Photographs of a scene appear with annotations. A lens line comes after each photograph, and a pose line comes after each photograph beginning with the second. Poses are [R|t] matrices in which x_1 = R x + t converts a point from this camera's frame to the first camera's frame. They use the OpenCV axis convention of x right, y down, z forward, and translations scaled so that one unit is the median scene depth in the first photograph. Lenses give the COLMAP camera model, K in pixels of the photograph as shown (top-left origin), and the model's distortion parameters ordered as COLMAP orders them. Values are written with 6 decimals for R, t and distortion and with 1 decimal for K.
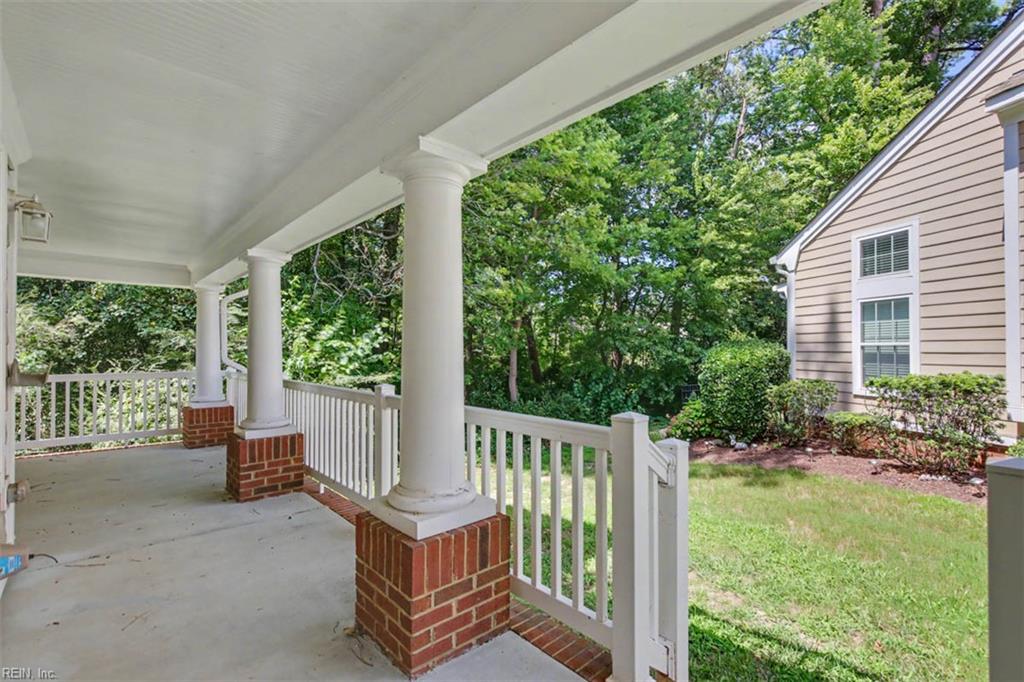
lens RADIAL K [[469.9, 0, 519.8], [0, 469.9, 344.9], [0, 0, 1]] dist [0.003374, 0.000279]
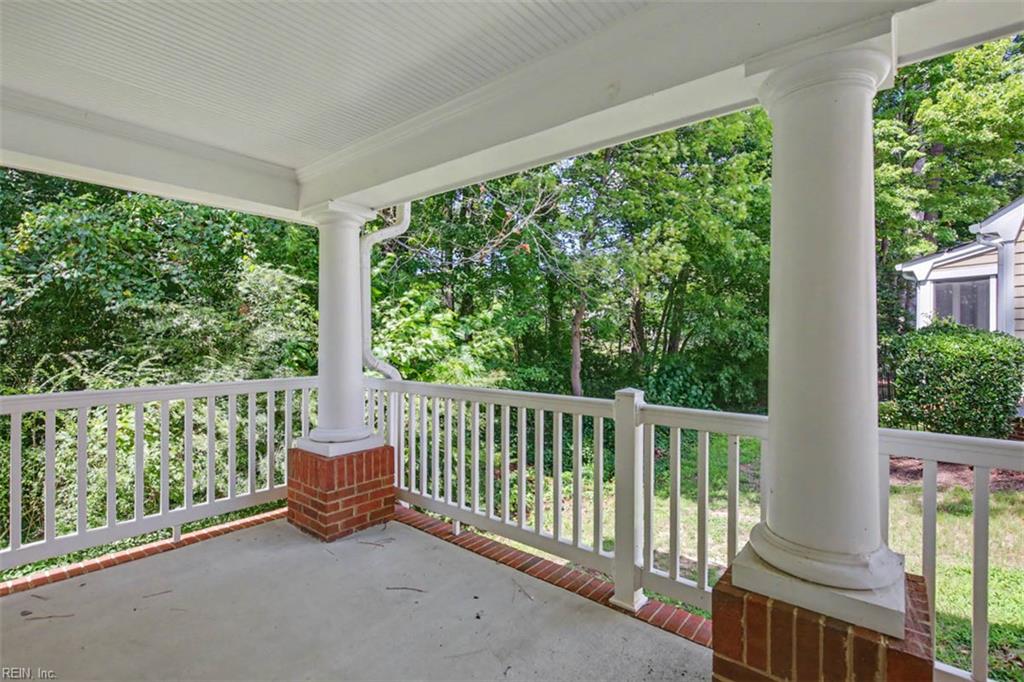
lens RADIAL K [[469.9, 0, 504.8], [0, 469.9, 332.6], [0, 0, 1]] dist [0.003374, 0.000279]
pose [[0.989575, 0.005164, 0.143929, -0.391344], [-0.005109, 0.999987, -0.000756, 0.004399], [-0.143931, 0.000013, 0.989588, 0.328848]]
